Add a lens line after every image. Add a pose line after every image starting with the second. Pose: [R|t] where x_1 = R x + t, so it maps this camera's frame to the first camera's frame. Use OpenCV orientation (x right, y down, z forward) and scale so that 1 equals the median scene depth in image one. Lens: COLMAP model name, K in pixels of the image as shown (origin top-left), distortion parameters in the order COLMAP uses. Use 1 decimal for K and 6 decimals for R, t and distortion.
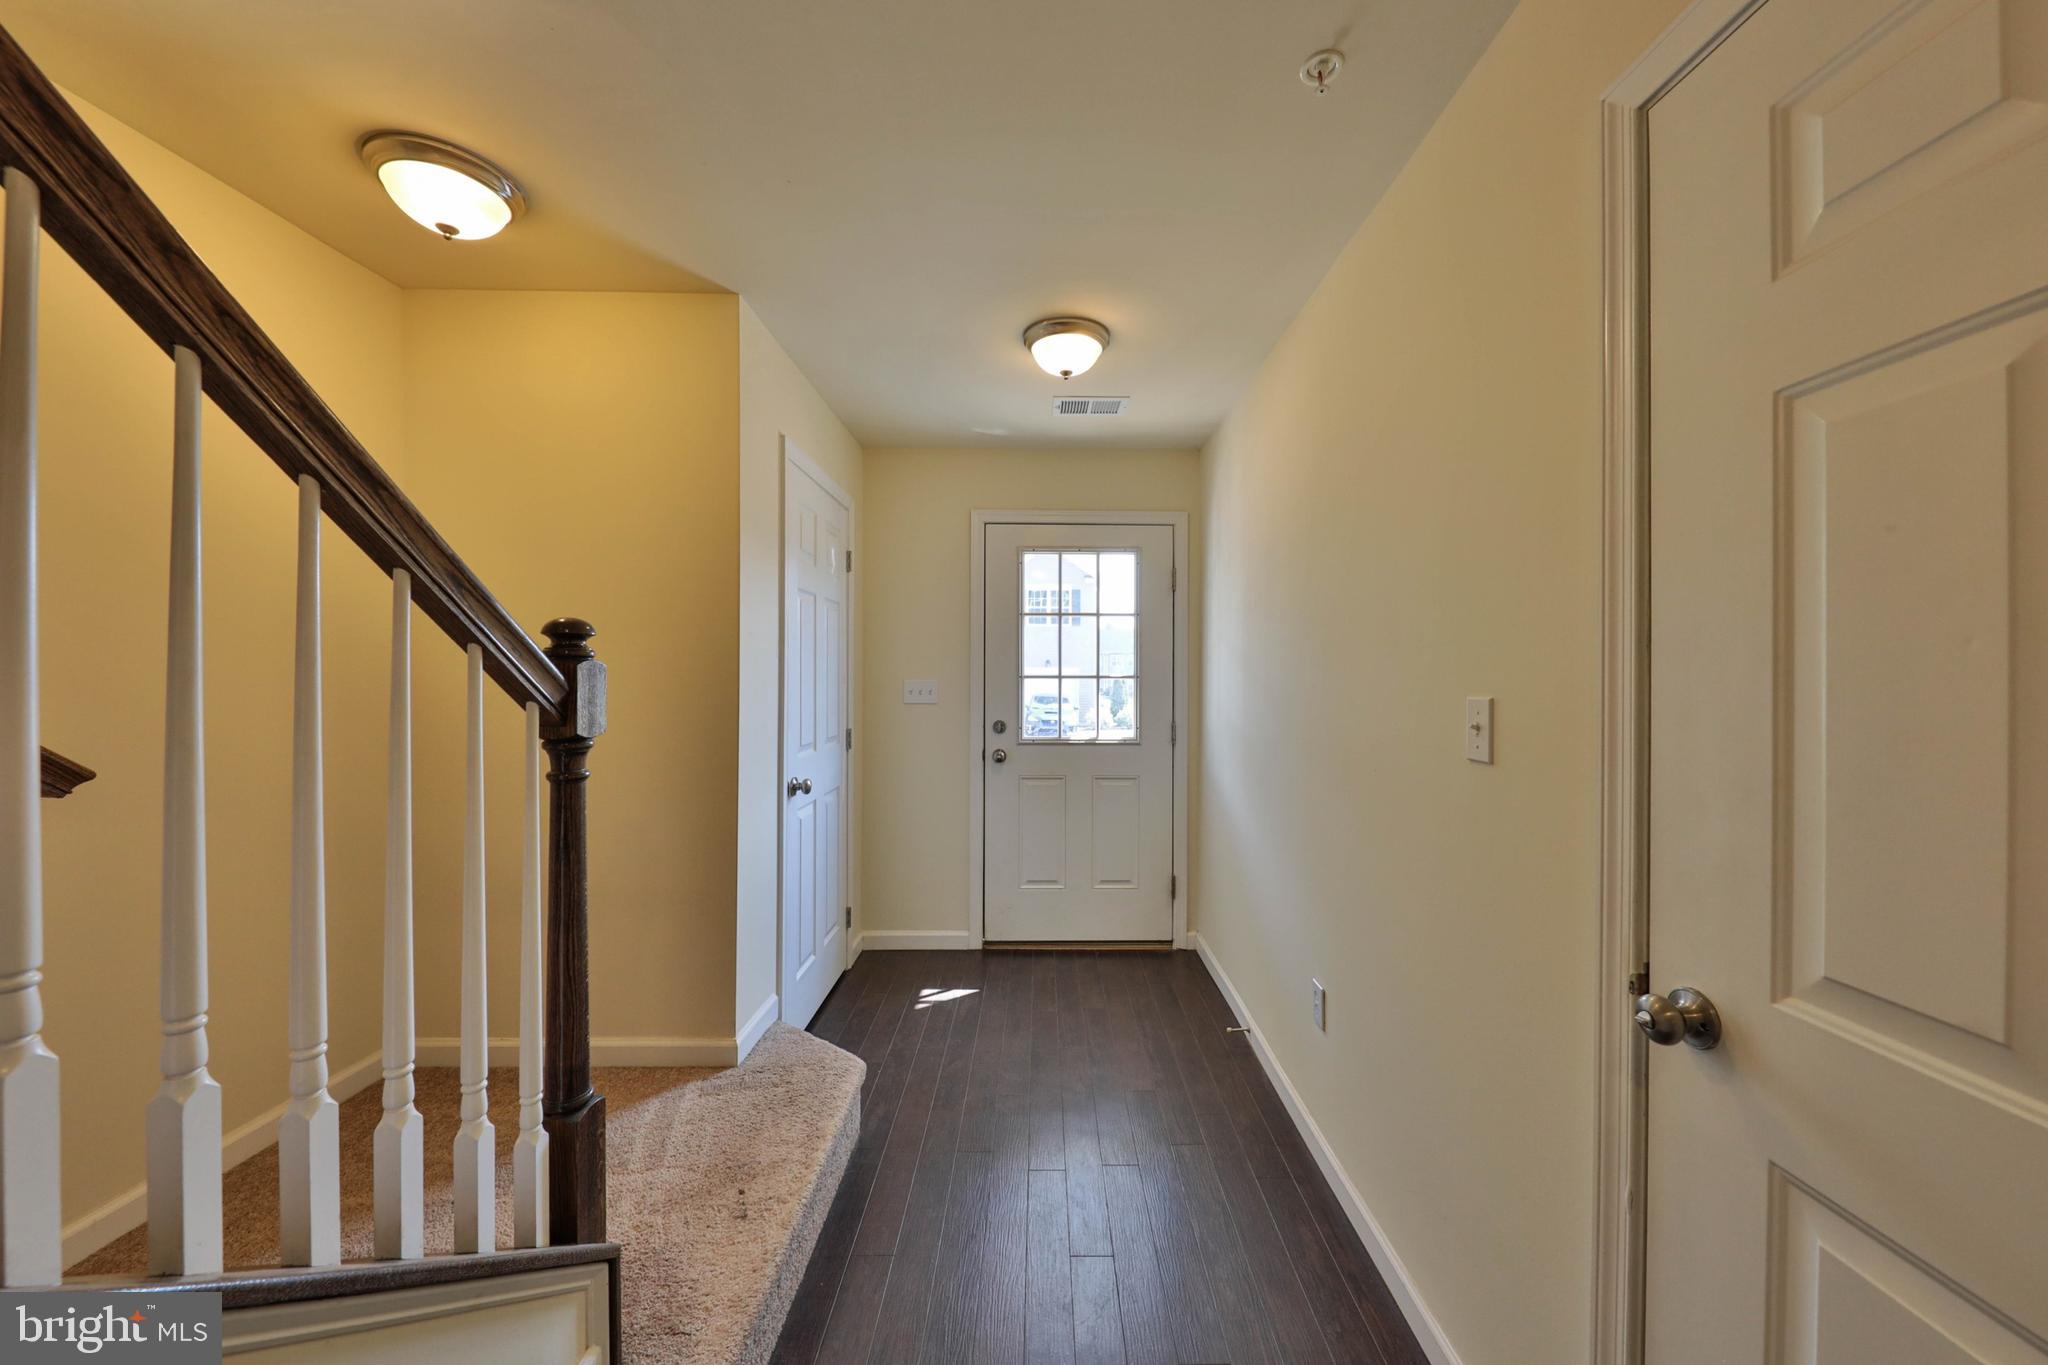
lens RADIAL K [[686.2, 0, 1024.0], [0, 686.2, 682.5], [0, 0, 1]] dist [-0.001068, -0.000116]
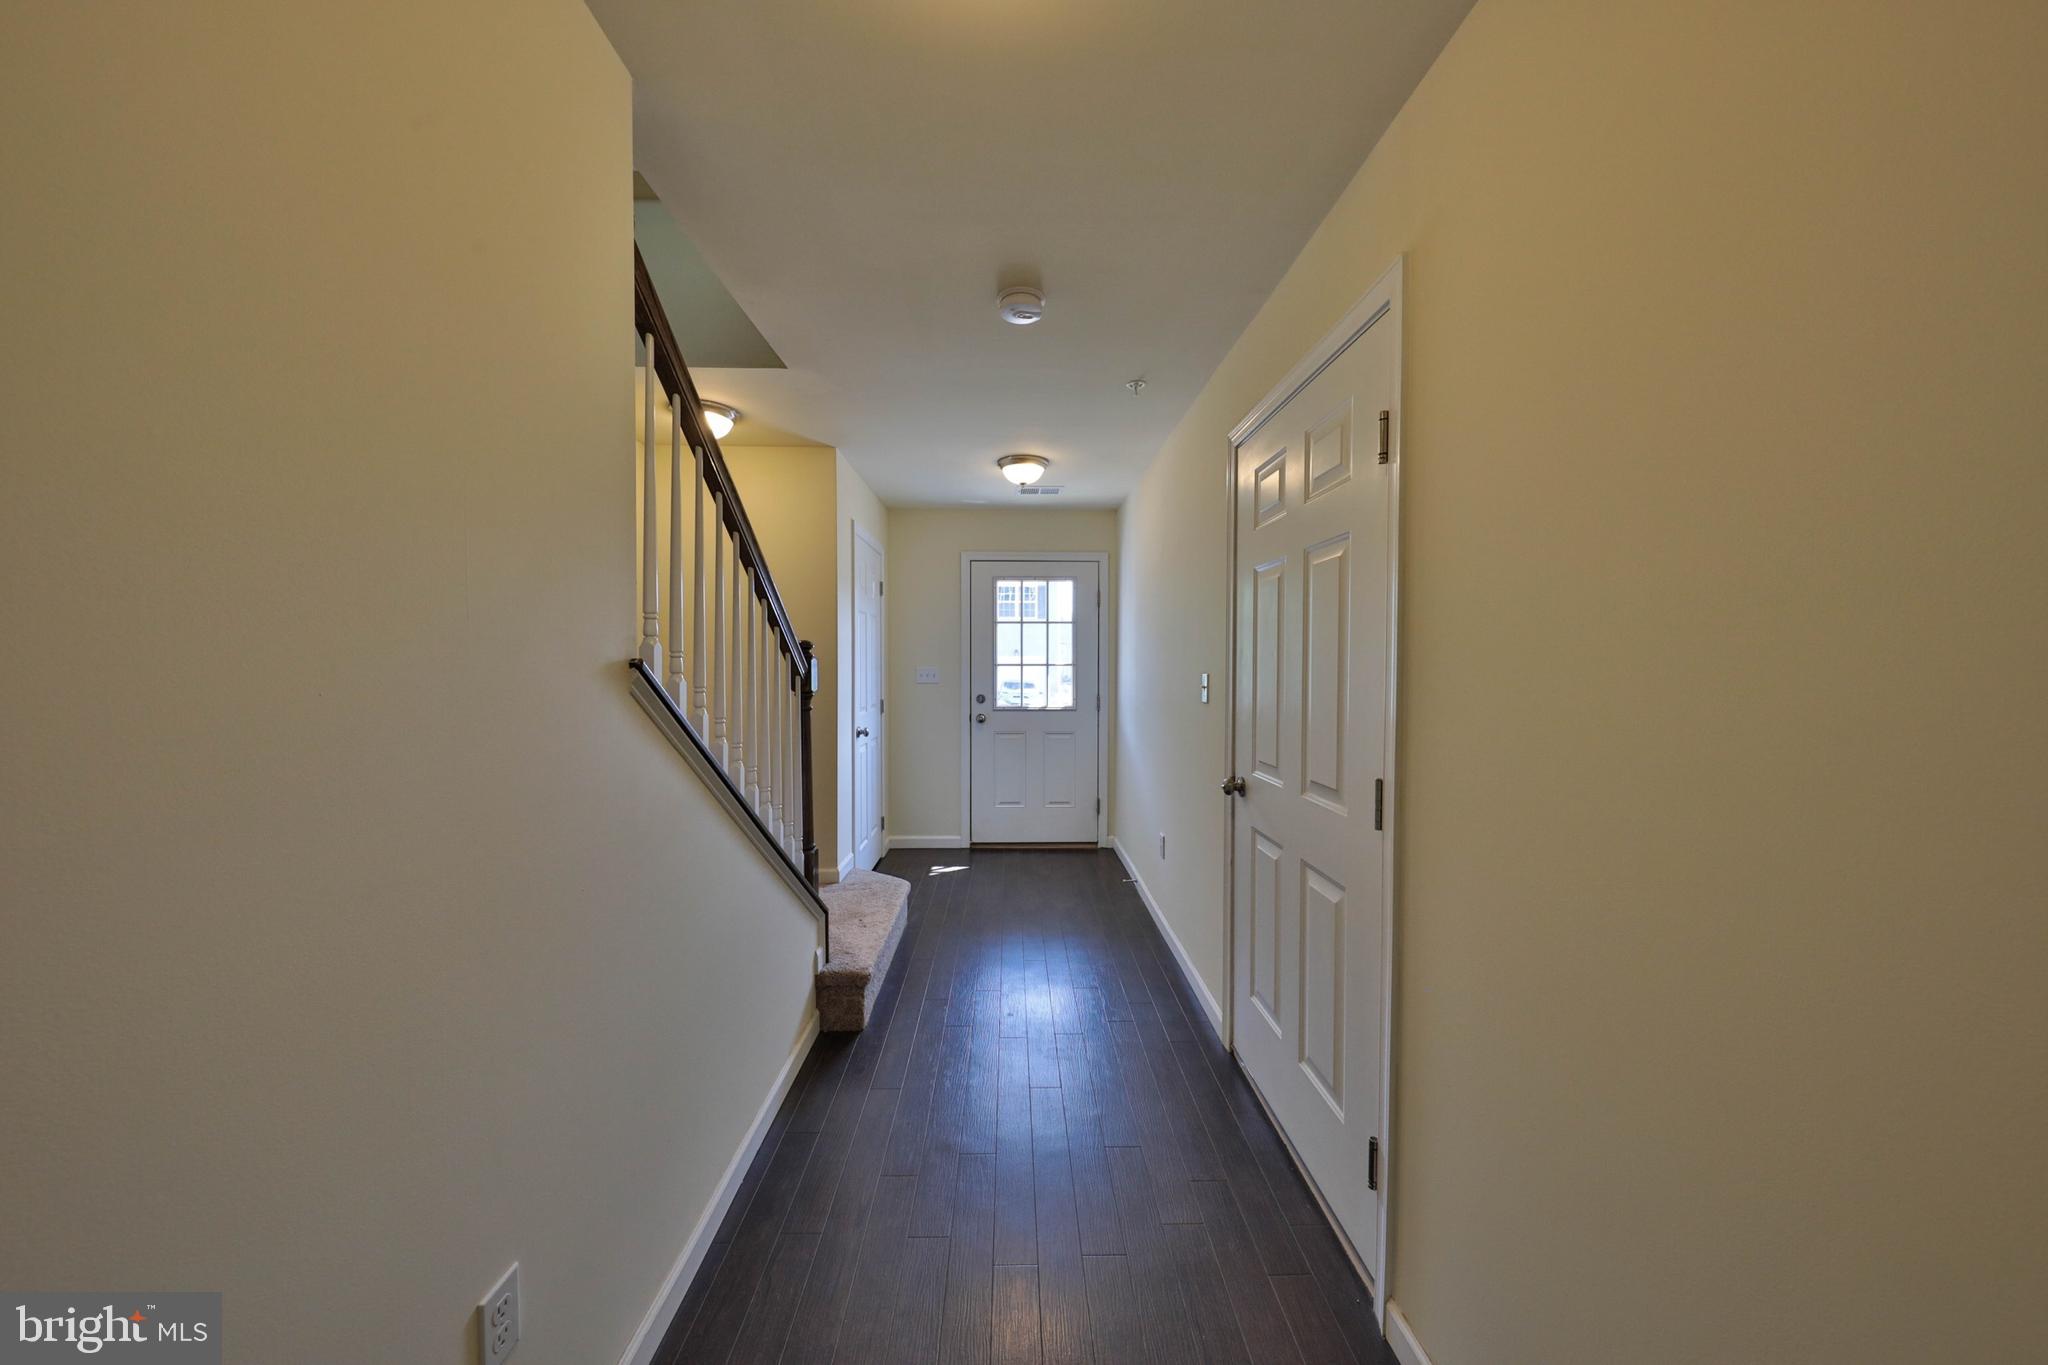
lens RADIAL K [[686.2, 0, 1024.0], [0, 686.2, 682.5], [0, 0, 1]] dist [-0.001068, -0.000116]
pose [[0.999002, -0.002845, 0.044578, -0.009228], [0.002077, 0.999849, 0.017252, 0.004527], [-0.044620, -0.017142, 0.998857, -0.504024]]
